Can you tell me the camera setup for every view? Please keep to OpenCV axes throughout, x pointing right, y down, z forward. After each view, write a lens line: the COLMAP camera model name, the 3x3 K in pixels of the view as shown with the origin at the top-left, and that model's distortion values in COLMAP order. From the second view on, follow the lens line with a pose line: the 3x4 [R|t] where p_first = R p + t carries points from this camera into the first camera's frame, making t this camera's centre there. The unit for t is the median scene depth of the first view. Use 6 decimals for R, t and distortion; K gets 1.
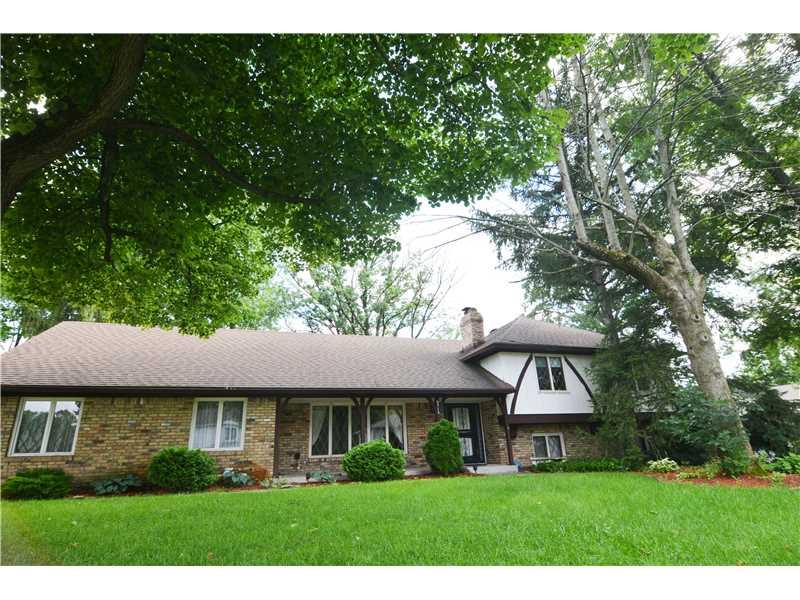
lens RADIAL K [[435.9, 0, 399.4], [0, 435.9, 299.0], [0, 0, 1]] dist [-0.015785, -0.001780]
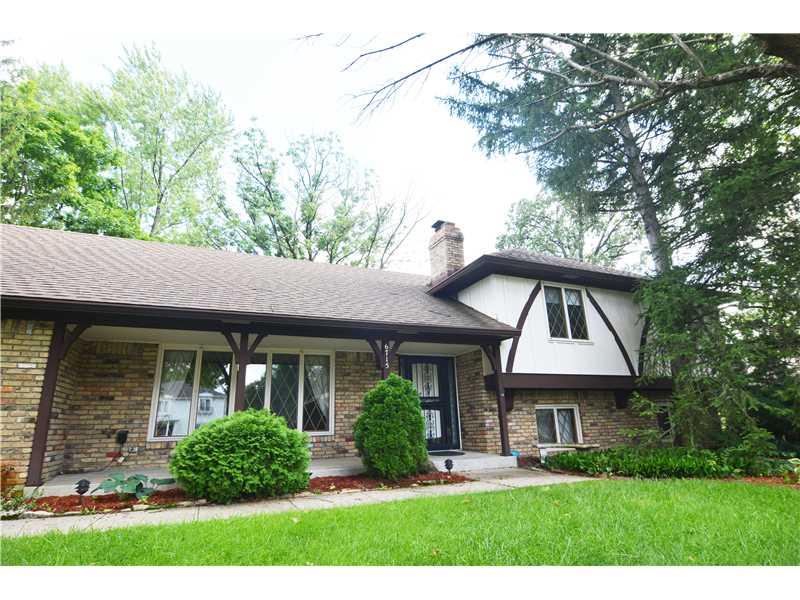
lens RADIAL K [[435.9, 0, 399.3], [0, 435.9, 300.8], [0, 0, 1]] dist [-0.015785, -0.001780]
pose [[0.996400, 0.033821, 0.077743, 0.052688], [-0.038713, 0.997306, 0.062299, 0.126216], [-0.075426, -0.065084, 0.995025, 0.392719]]
